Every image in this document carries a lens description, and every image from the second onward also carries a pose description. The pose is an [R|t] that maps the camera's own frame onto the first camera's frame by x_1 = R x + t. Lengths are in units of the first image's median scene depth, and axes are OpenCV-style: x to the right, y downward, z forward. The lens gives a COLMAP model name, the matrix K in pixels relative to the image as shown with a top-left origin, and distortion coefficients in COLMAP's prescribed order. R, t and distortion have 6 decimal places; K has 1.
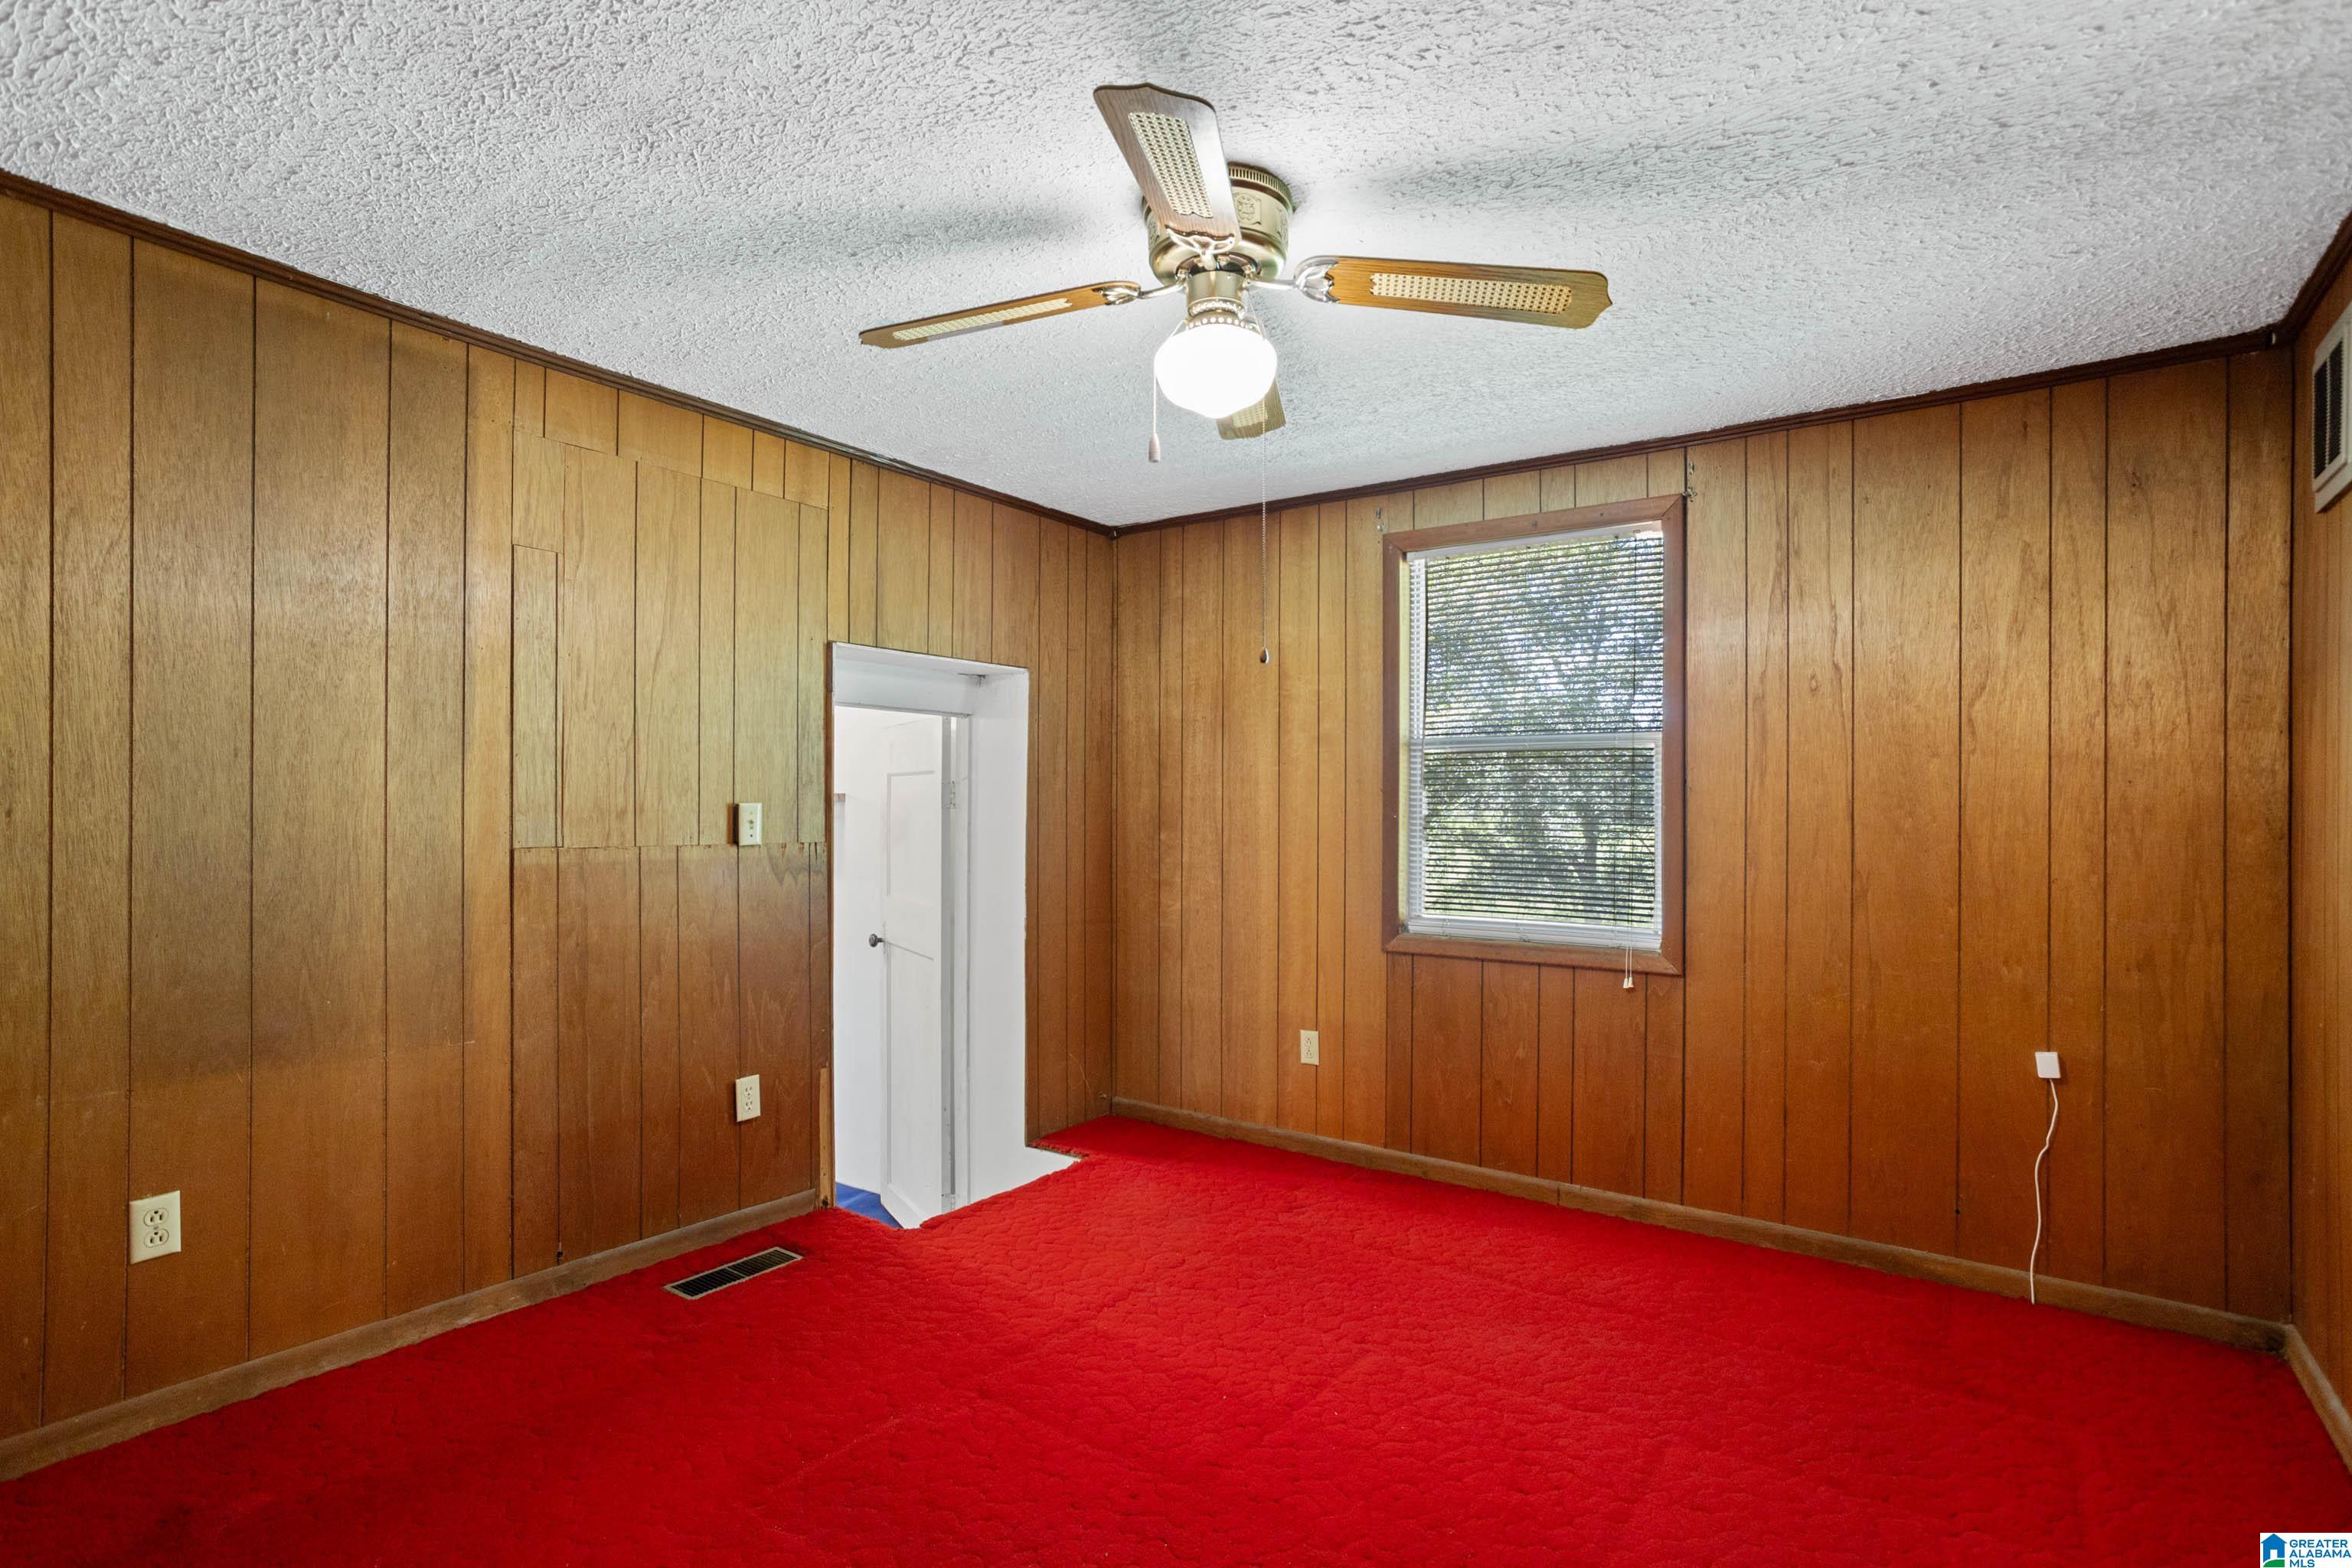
lens RADIAL K [[1153.6, 0, 1182.5], [0, 1153.6, 796.5], [0, 0, 1]] dist [-0.039071, 0.025793]
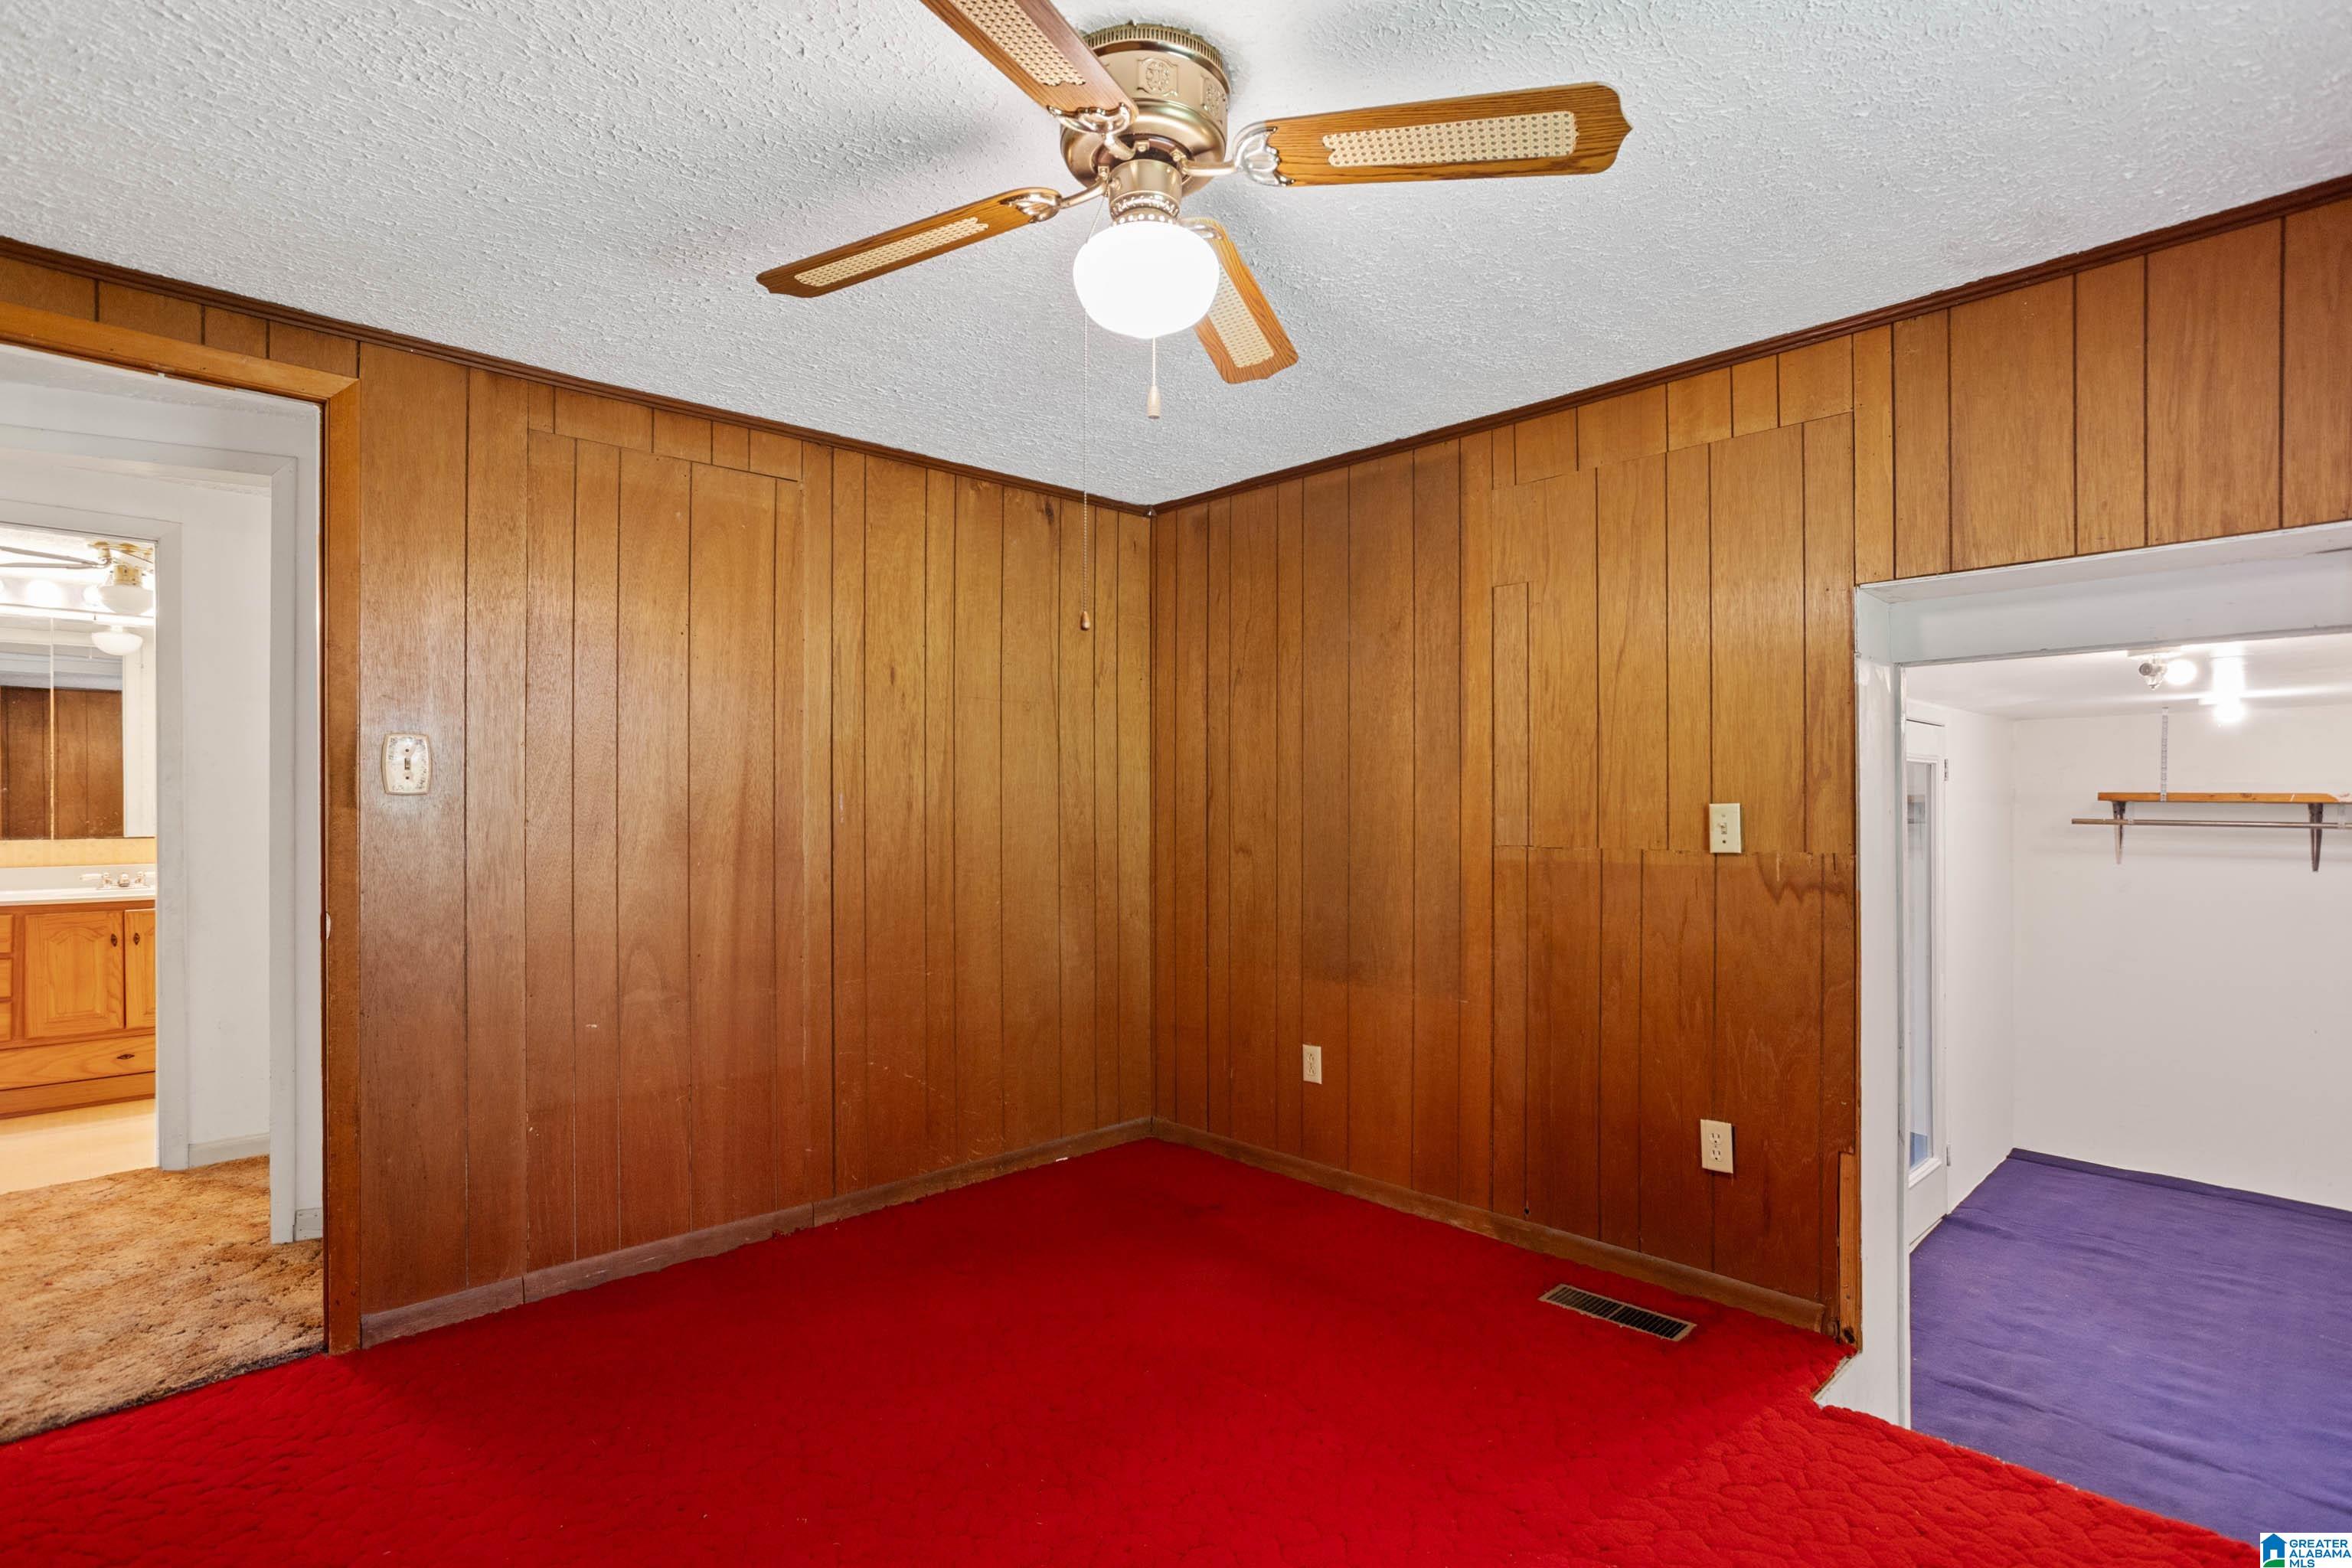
lens RADIAL K [[1153.6, 0, 1182.3], [0, 1153.6, 801.5], [0, 0, 1]] dist [-0.039071, 0.025793]
pose [[-0.172053, -0.016168, -0.984955, 0.589818], [0.010002, 0.999785, -0.018159, 0.017339], [0.985037, -0.012976, -0.171854, 0.824260]]
